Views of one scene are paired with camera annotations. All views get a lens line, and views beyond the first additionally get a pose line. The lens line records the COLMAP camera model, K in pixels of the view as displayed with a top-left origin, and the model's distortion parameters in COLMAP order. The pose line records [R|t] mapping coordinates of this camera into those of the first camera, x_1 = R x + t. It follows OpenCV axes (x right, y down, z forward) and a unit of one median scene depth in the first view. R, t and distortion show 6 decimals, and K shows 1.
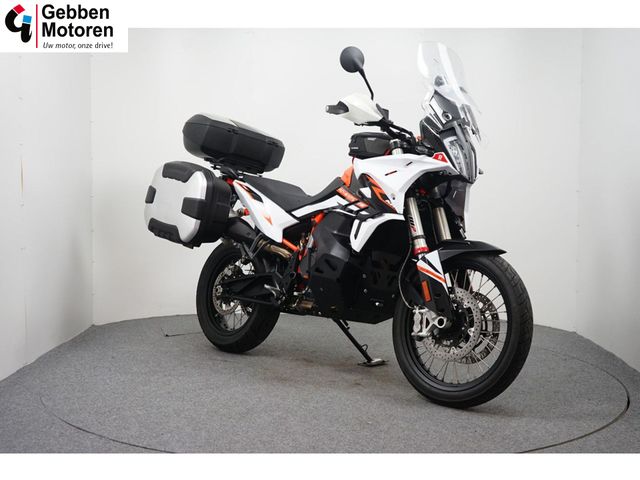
lens RADIAL K [[843.6, 0, 320.0], [0, 843.6, 240.0], [0, 0, 1]] dist [0.004034, 0.002533]
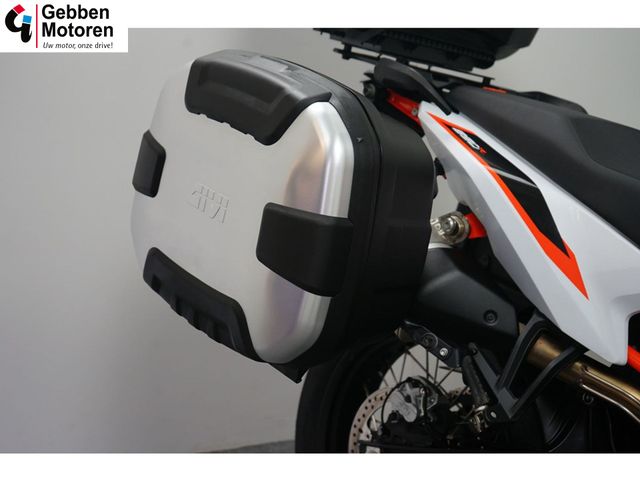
lens RADIAL K [[1061.2, 0, 320.0], [0, 1061.2, 240.0], [0, 0, 1]] dist [0.004458, 0.001253]
pose [[0.997147, 0.009728, -0.074860, -0.116715], [0.002473, 0.986920, 0.161189, -0.090232], [0.075449, -0.160914, 0.984080, 0.655342]]
